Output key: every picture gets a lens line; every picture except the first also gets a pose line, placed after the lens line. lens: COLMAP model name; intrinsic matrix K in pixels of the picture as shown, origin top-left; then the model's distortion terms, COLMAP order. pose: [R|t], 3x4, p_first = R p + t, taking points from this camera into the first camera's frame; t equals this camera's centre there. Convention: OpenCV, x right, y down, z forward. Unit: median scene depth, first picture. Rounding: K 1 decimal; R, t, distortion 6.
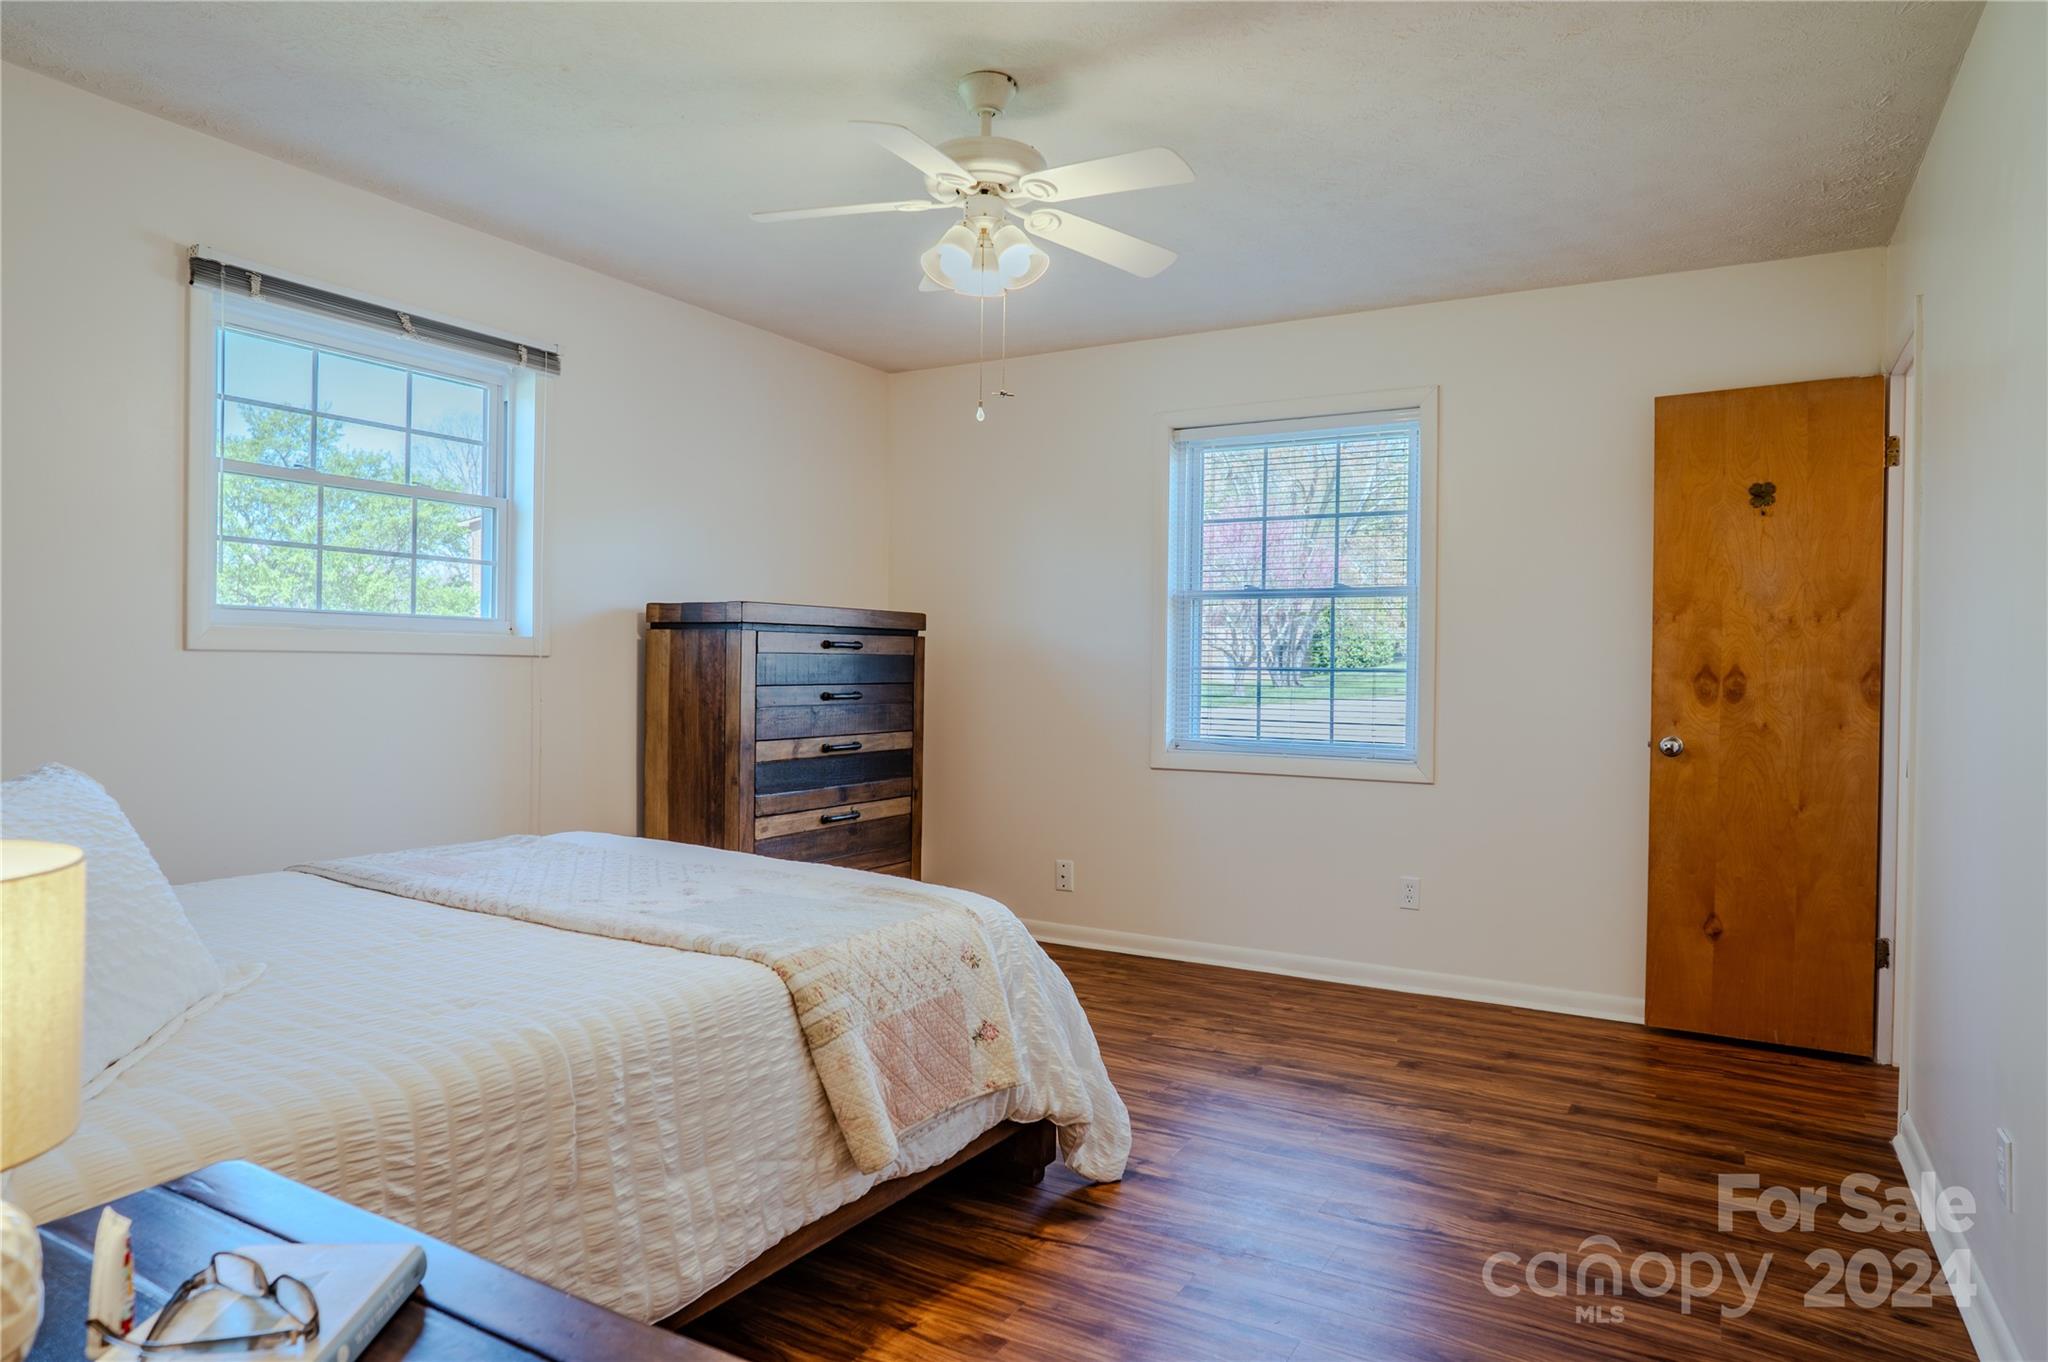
lens RADIAL K [[1237.7, 0, 1026.4], [0, 1237.7, 678.6], [0, 0, 1]] dist [-0.066866, 0.047432]
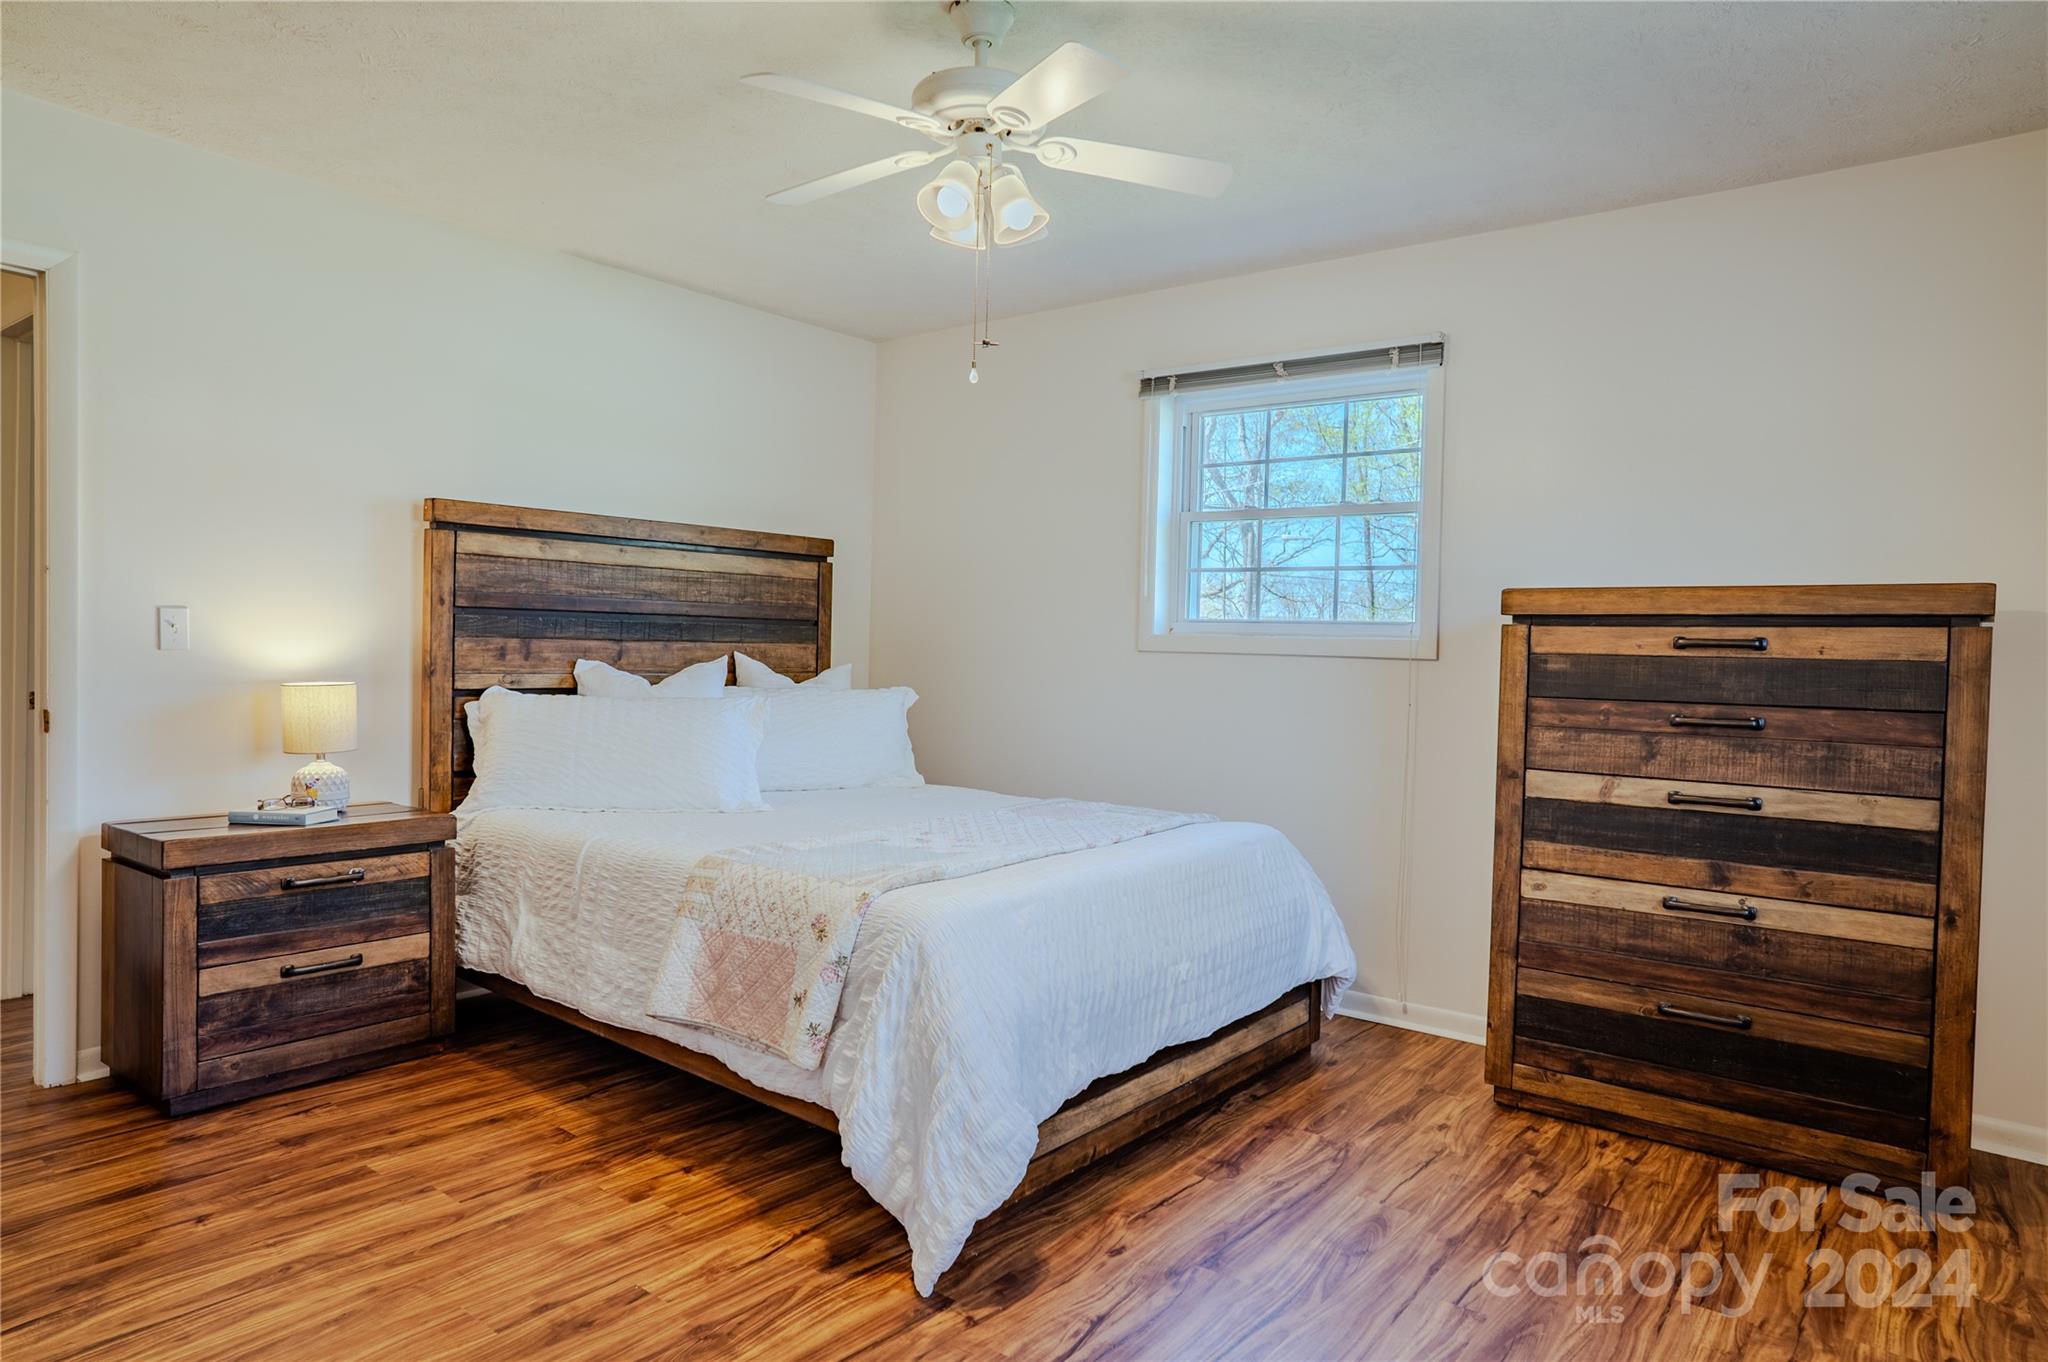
lens RADIAL K [[1237.7, 0, 1024.8], [0, 1237.7, 683.6], [0, 0, 1]] dist [-0.066866, 0.047432]
pose [[-0.140403, 0.008401, -0.990059, 0.838086], [-0.039363, 0.999126, 0.014060, -0.001345], [0.989312, 0.040946, -0.139949, 1.146423]]
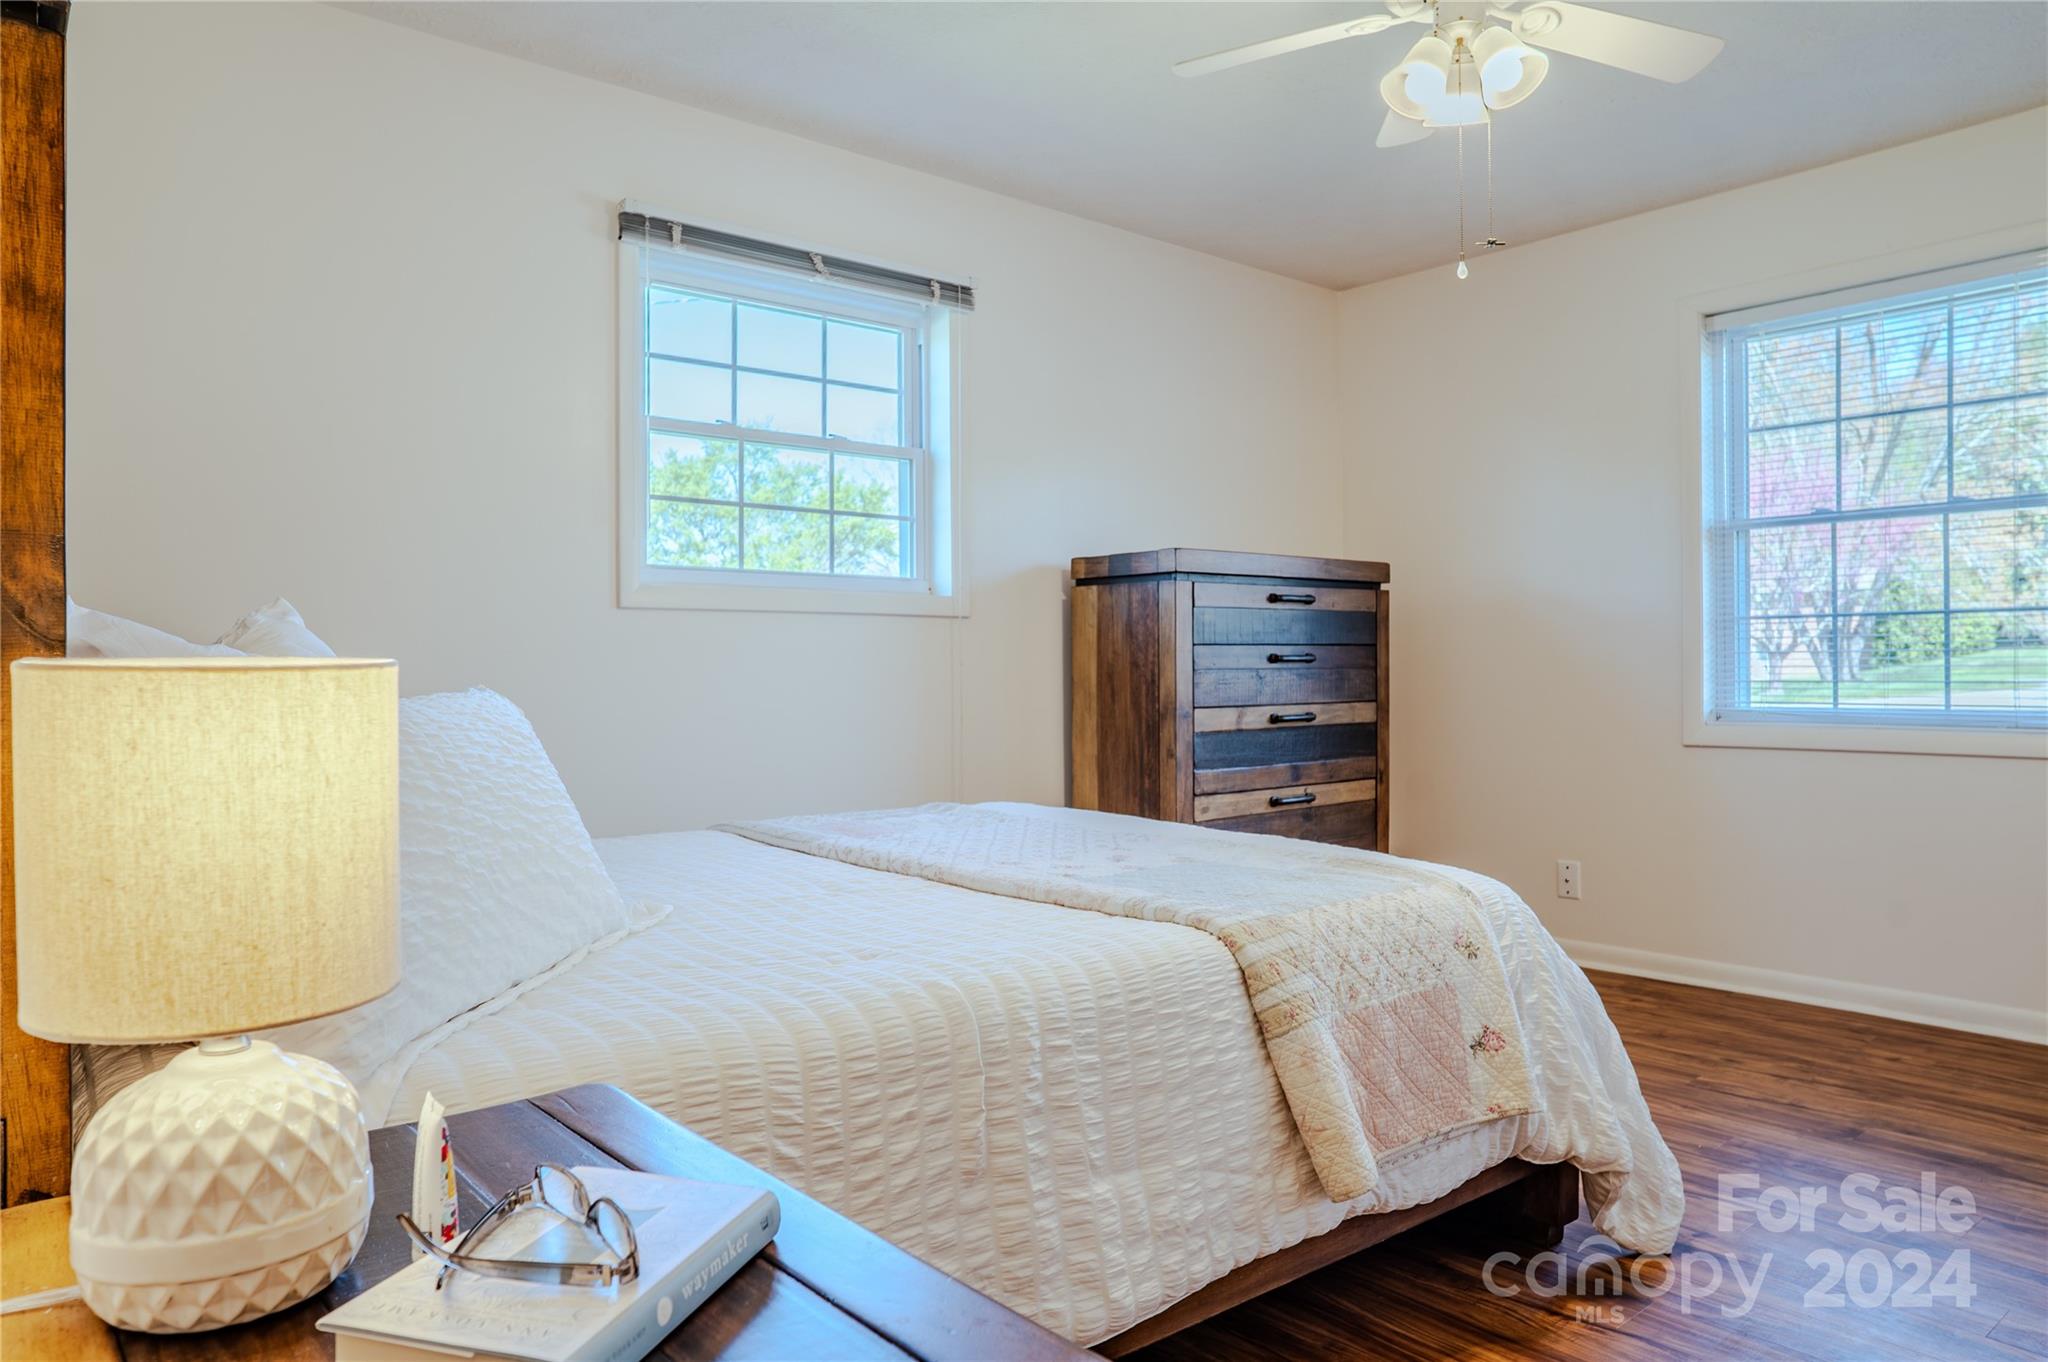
lens RADIAL K [[1349.9, 0, 1011.1], [0, 1349.9, 674.2], [0, 0, 1]] dist [-0.067767, 0.045906]
pose [[0.939484, -0.017726, -0.342134, -0.020227], [0.014802, 0.999828, -0.011153, 0.051095], [0.342273, 0.005414, 0.939585, 0.085105]]
